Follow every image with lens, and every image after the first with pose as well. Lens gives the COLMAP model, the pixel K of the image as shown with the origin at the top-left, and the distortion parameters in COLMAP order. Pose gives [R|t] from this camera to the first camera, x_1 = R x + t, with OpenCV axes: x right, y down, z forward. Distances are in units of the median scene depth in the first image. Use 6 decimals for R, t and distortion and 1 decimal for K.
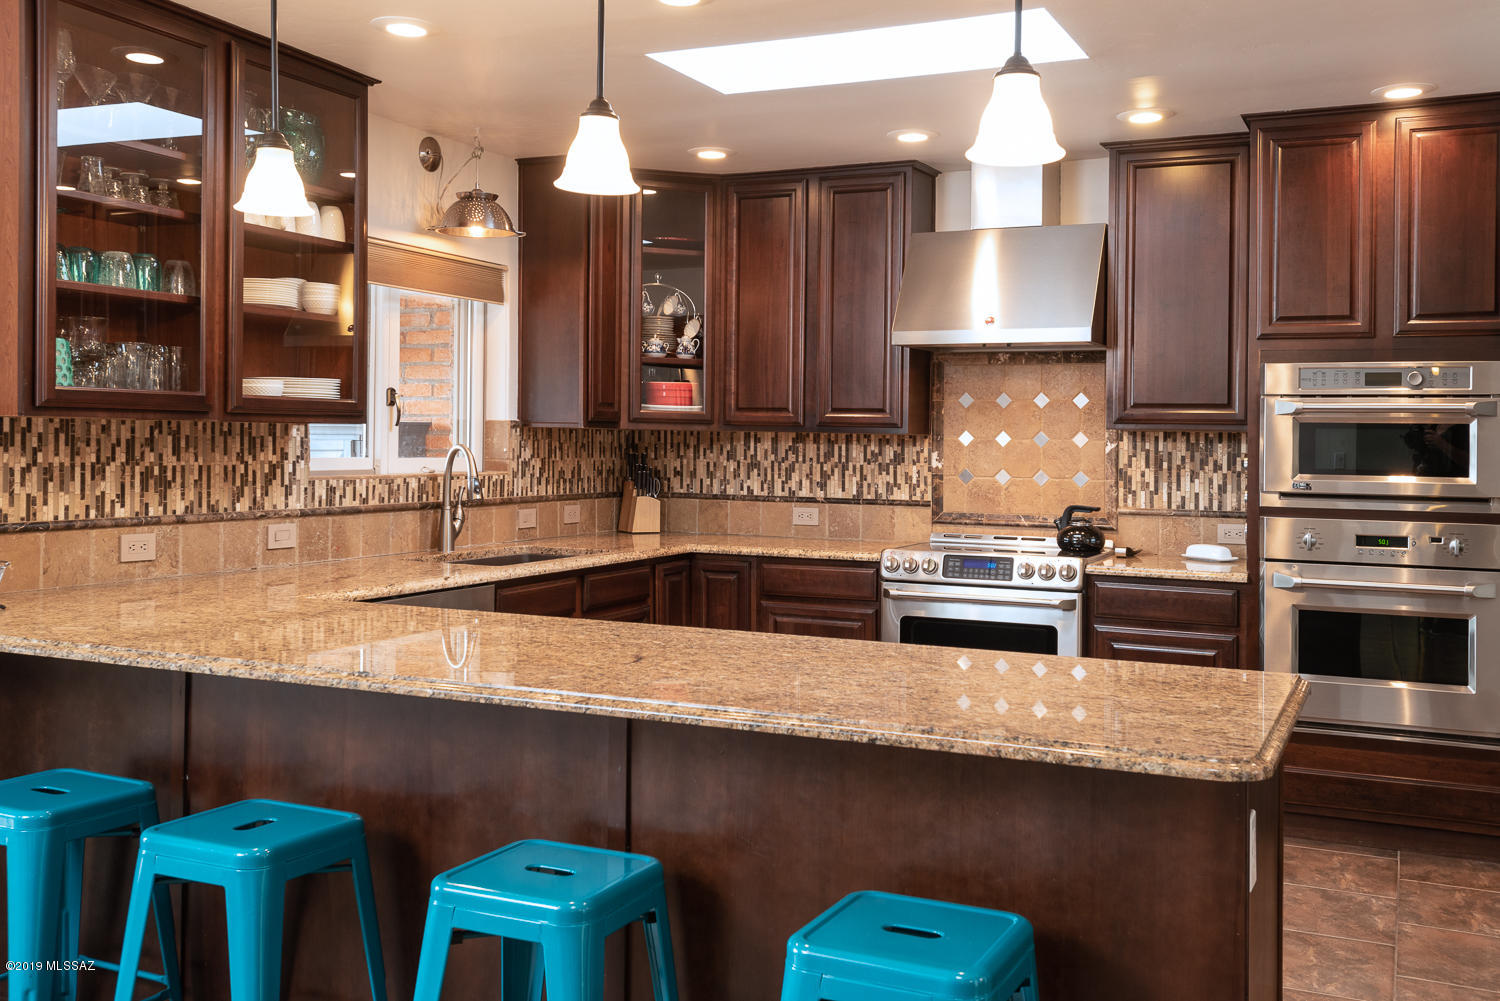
lens RADIAL K [[1449.4, 0, 734.3], [0, 1449.4, 509.2], [0, 0, 1]] dist [0.016466, 0.000000]
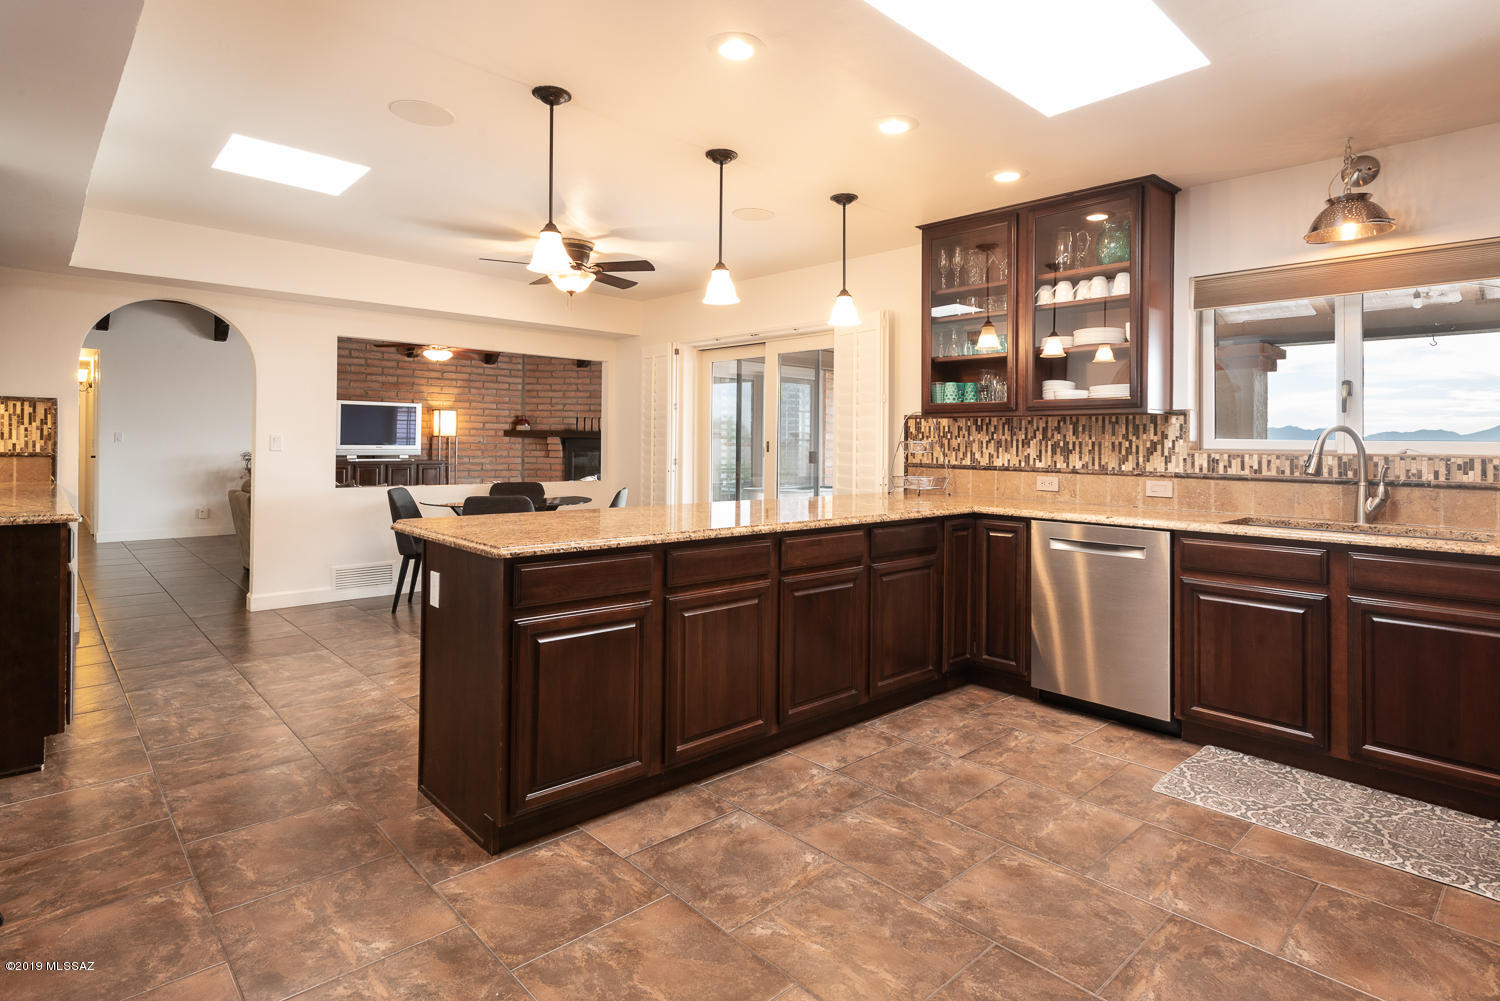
lens RADIAL K [[777.1, 0, 733.4], [0, 777.1, 441.4], [0, 0, 1]] dist [0.001782, -0.000657]
pose [[-0.391798, -0.023068, -0.919762, 0.618899], [-0.064111, 0.997940, 0.002281, -0.004488], [0.917815, 0.059860, -0.392470, 0.912894]]
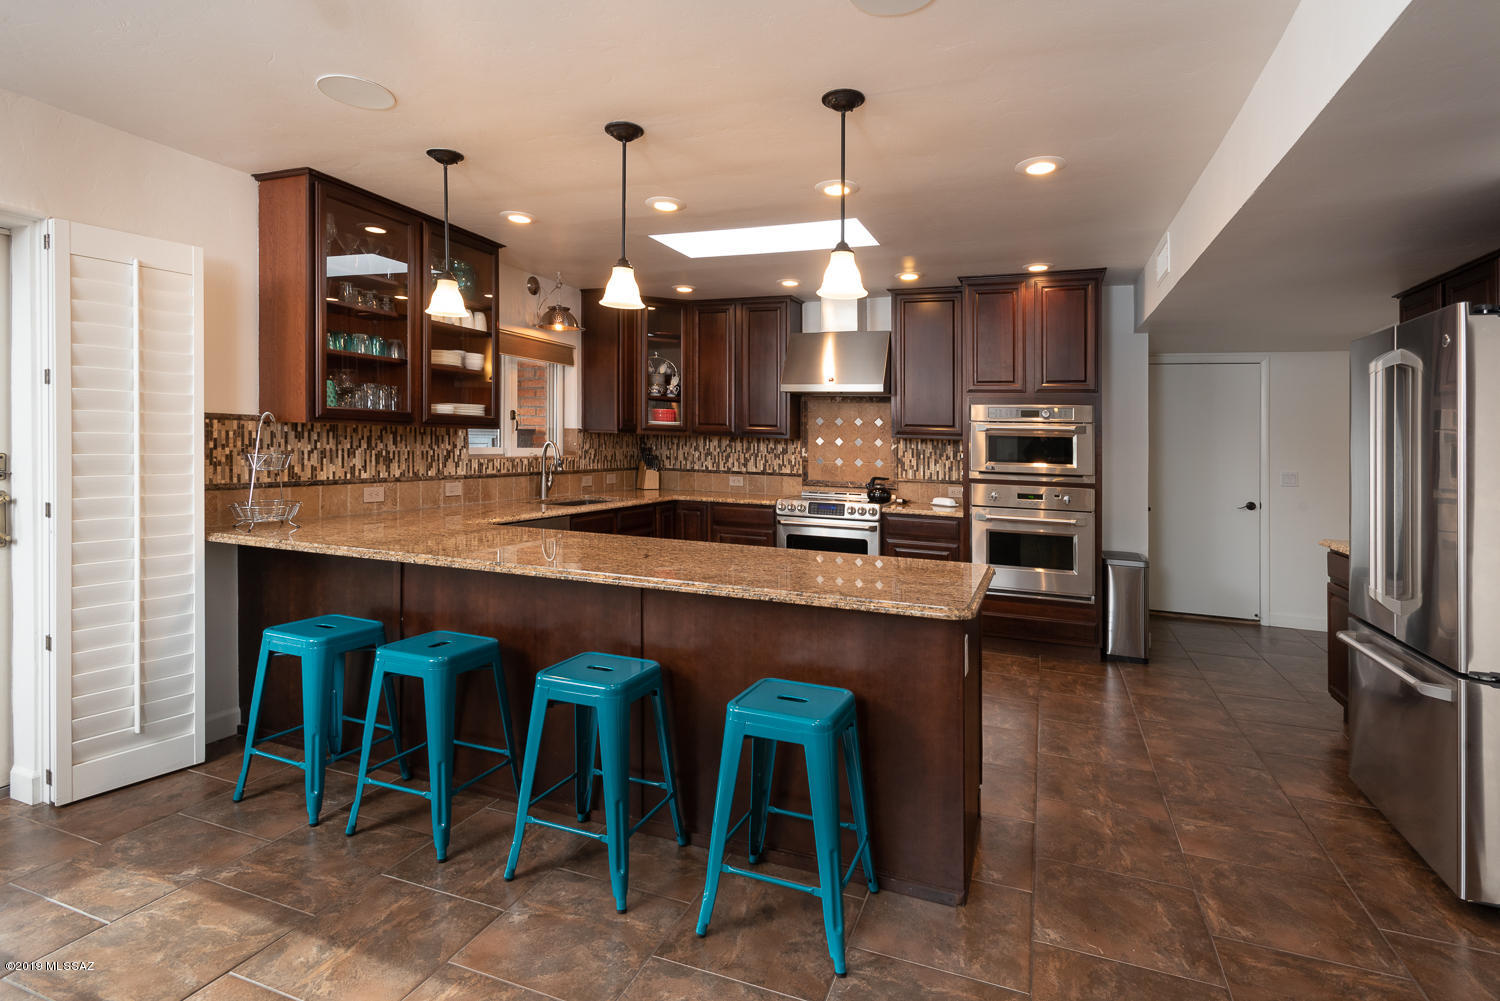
lens RADIAL K [[777.1, 0, 755.3], [0, 777.1, 434.6], [0, 0, 1]] dist [0.001782, -0.000657]
pose [[0.996885, 0.013022, 0.077780, -0.005914], [-0.008604, 0.998345, -0.056865, 0.001932], [-0.078392, 0.056018, 0.995347, -0.016267]]
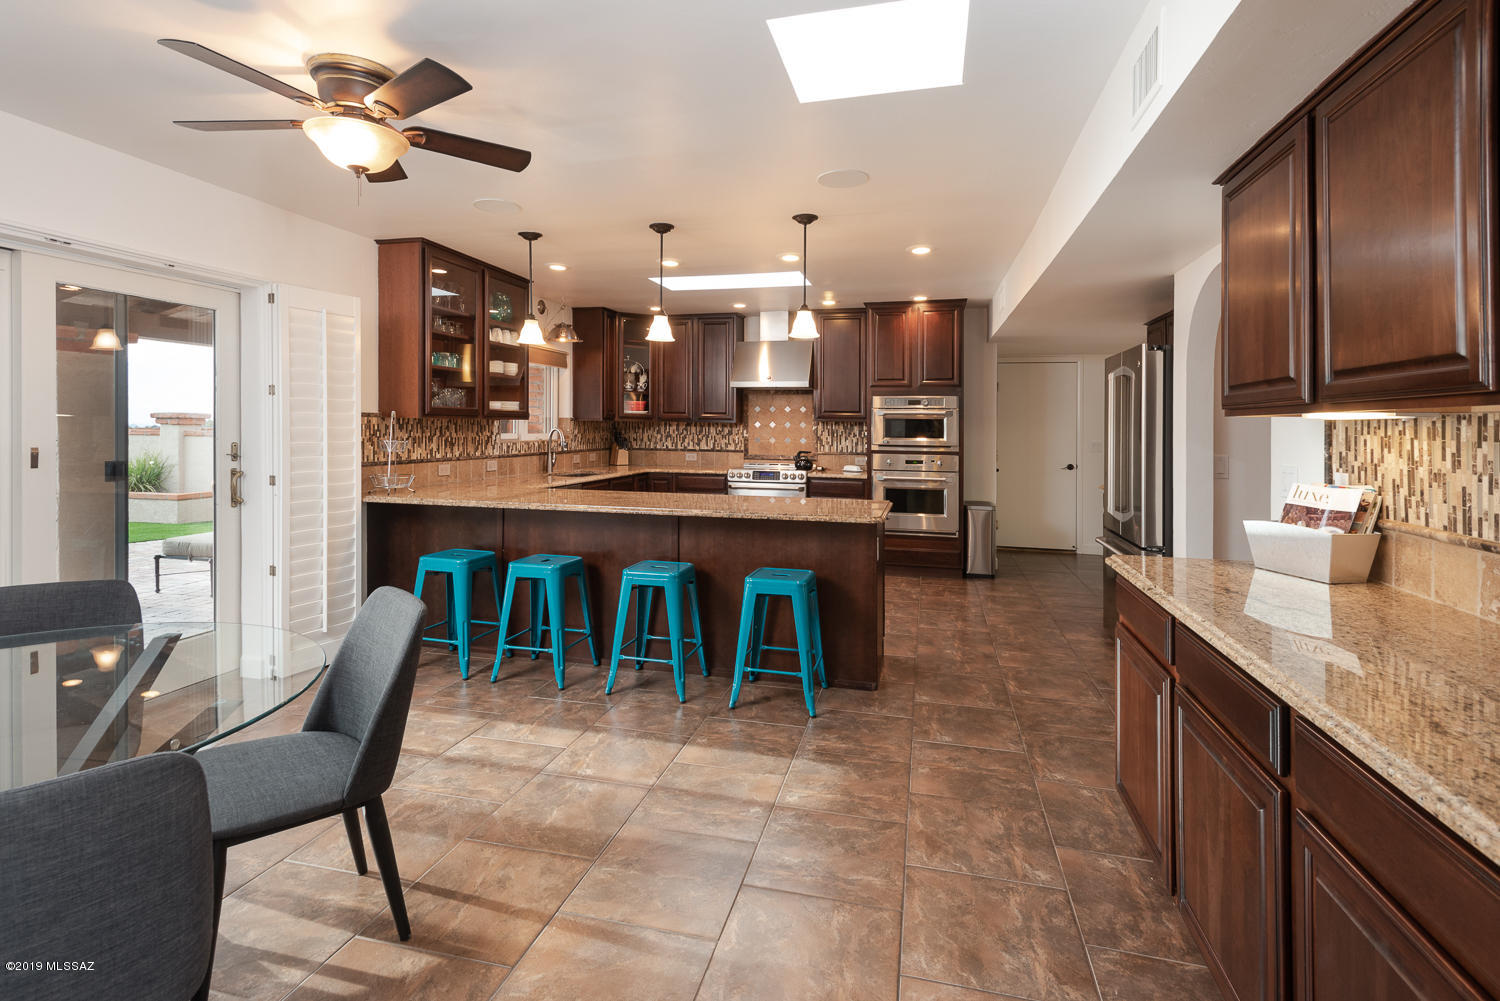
lens RADIAL K [[734.2, 0, 745.3], [0, 734.2, 476.4], [0, 0, 1]] dist [0.008400, 0.000388]
pose [[0.981743, -0.017031, 0.189448, -0.128699], [0.012730, 0.999633, 0.023895, 0.012311], [-0.189785, -0.021047, 0.981600, -0.295342]]
